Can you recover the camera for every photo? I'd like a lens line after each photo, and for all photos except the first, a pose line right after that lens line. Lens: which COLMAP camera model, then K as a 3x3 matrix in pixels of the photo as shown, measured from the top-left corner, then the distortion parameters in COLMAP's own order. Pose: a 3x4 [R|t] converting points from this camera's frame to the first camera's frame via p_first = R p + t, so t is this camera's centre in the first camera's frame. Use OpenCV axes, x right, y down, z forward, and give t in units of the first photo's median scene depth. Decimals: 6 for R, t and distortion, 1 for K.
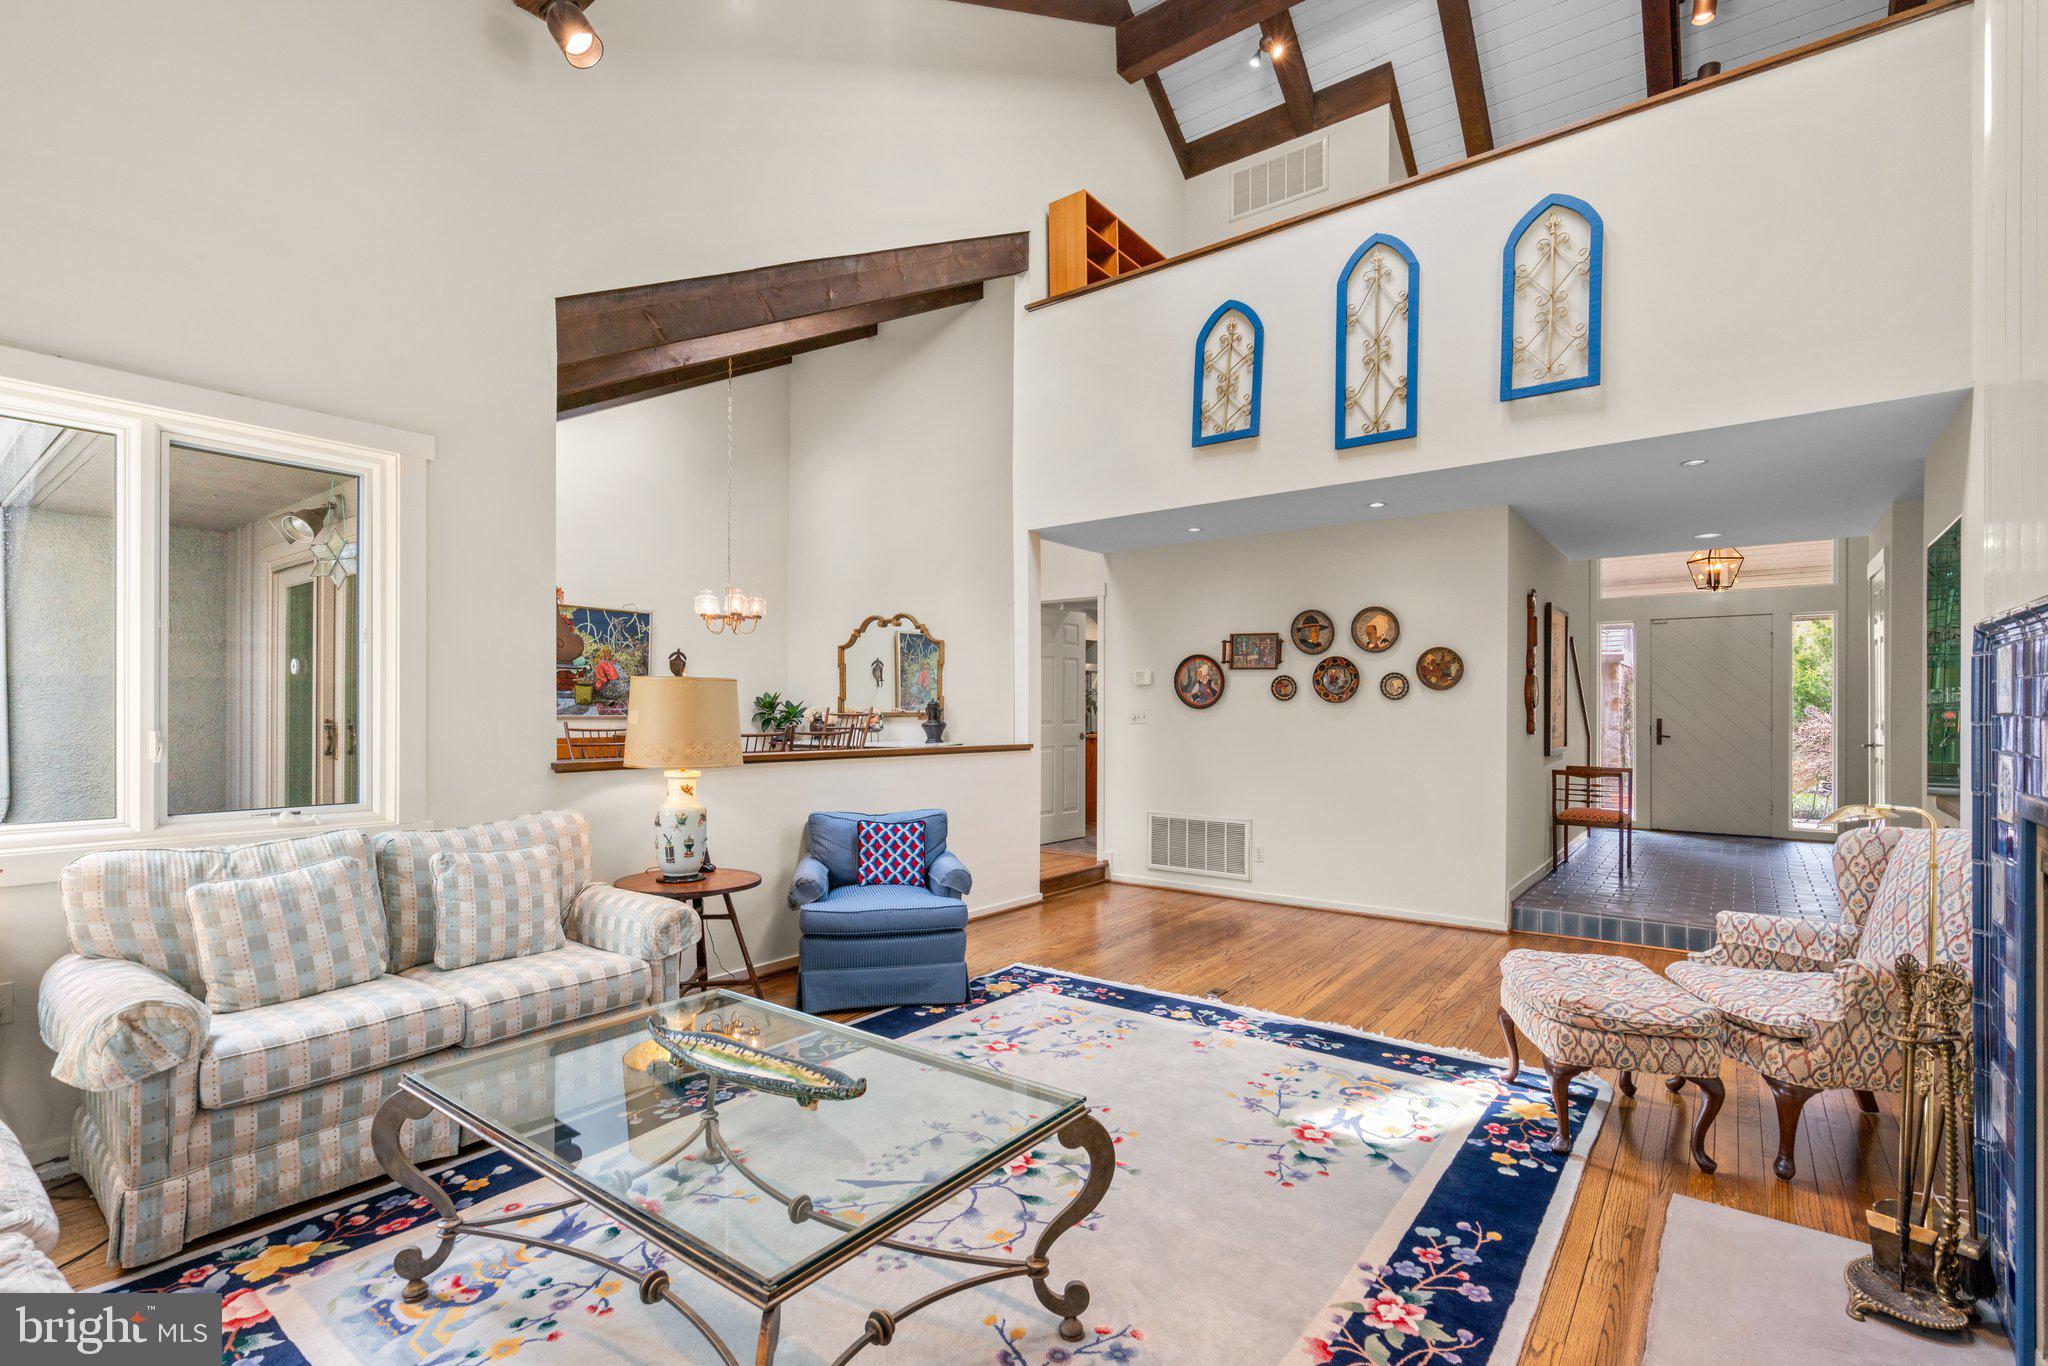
lens RADIAL K [[934.9, 0, 1026.0], [0, 934.9, 715.6], [0, 0, 1]] dist [-0.003109, 0.000940]
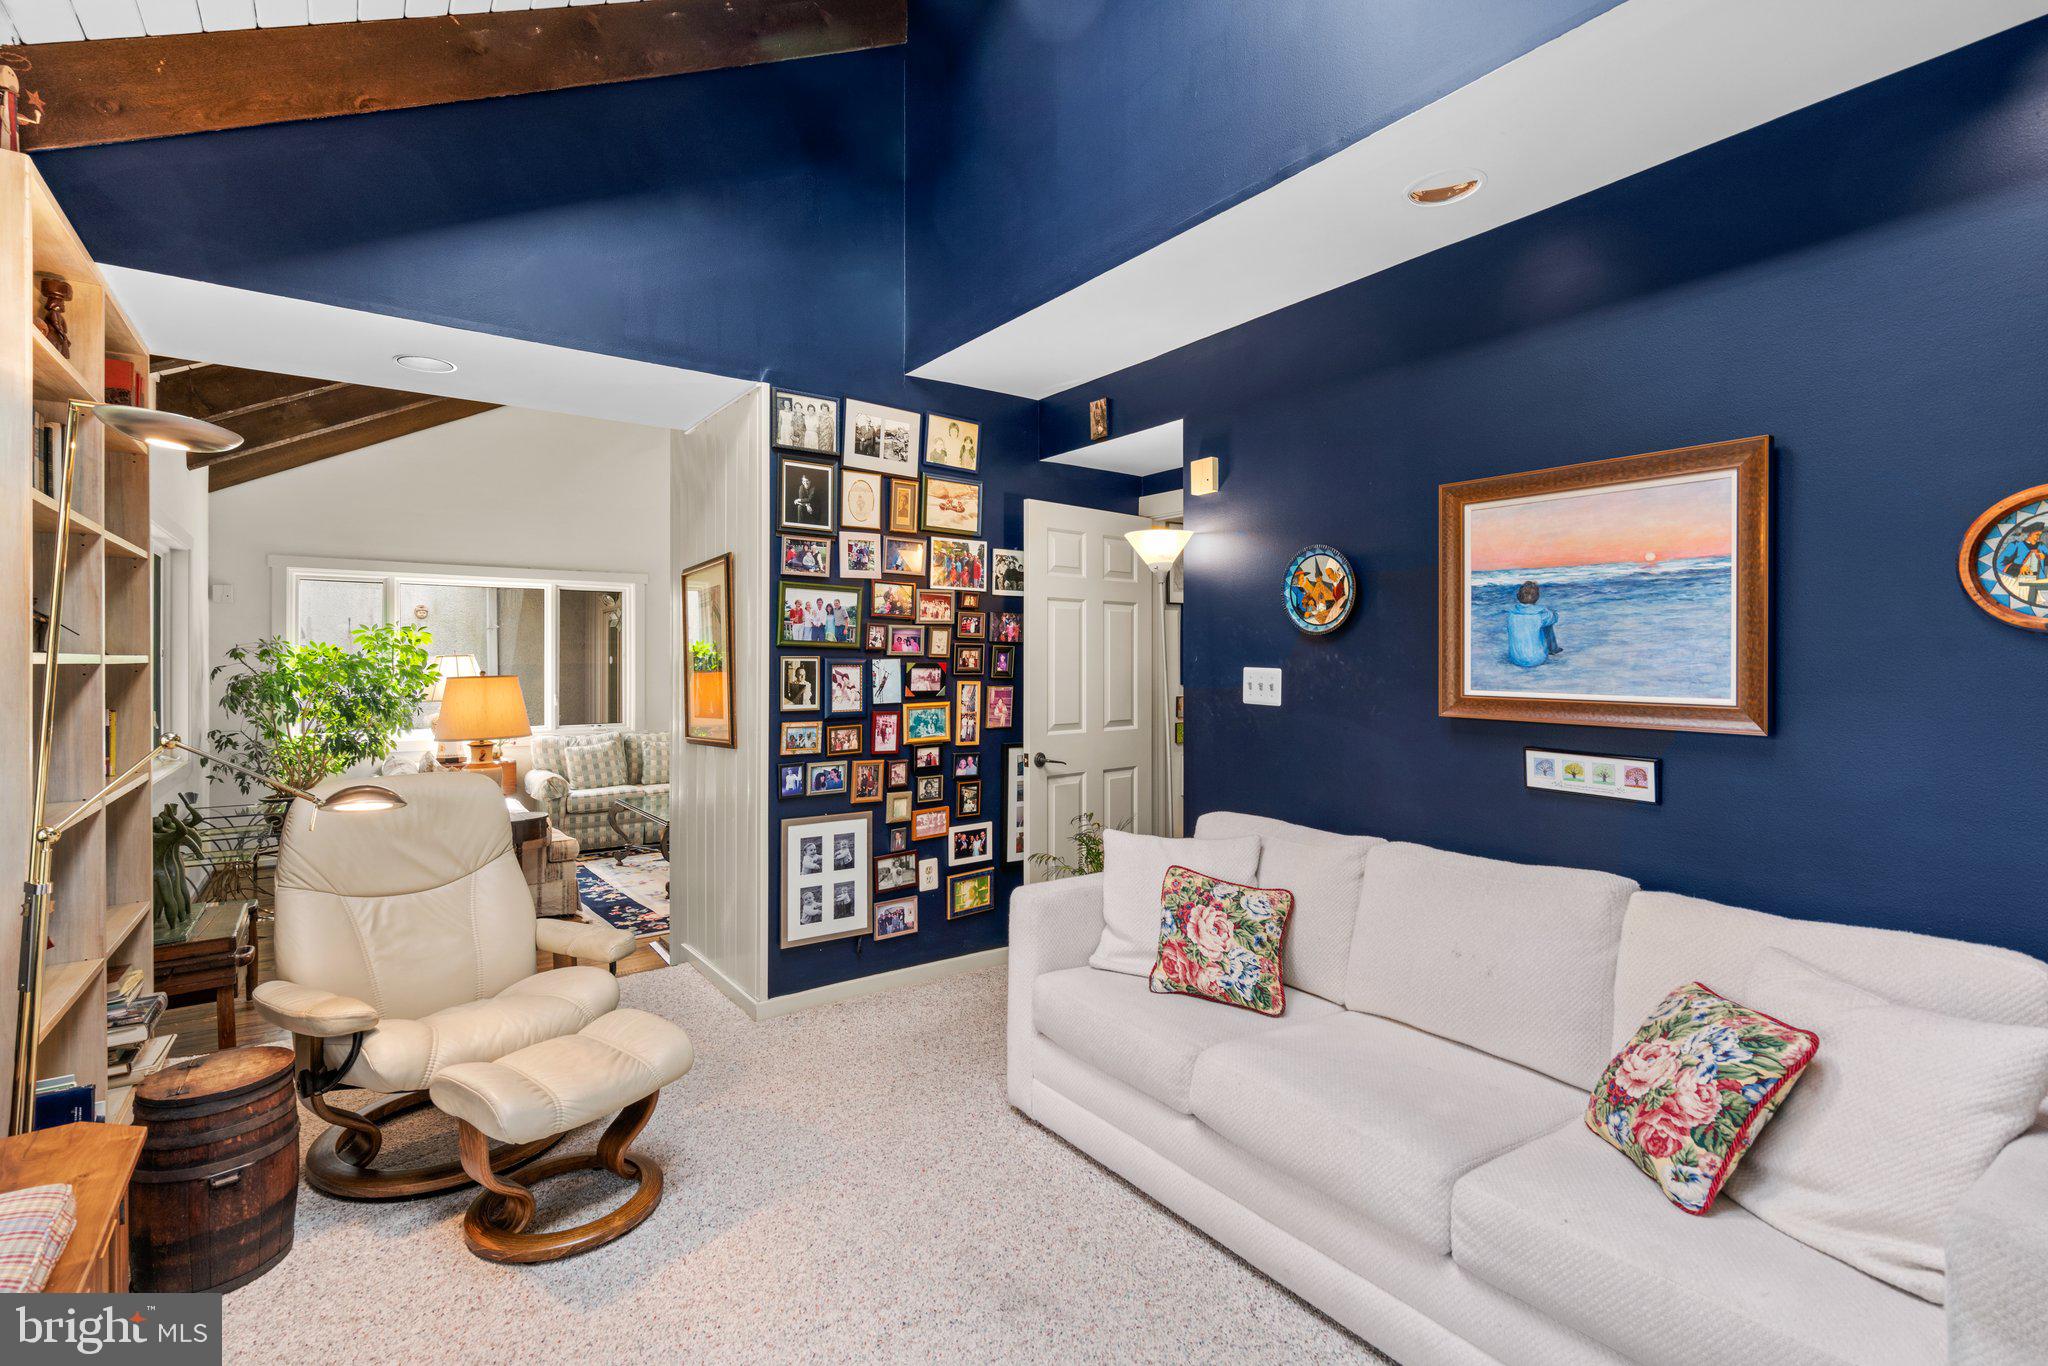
lens RADIAL K [[929.2, 0, 1024.0], [0, 929.2, 683.0], [0, 0, 1]] dist [-0.000899, 0.000165]
pose [[0.958865, 0.008637, -0.283730, 0.794384], [-0.003003, 0.999790, 0.020288, -0.051061], [0.283845, -0.018601, 0.958690, -0.838685]]
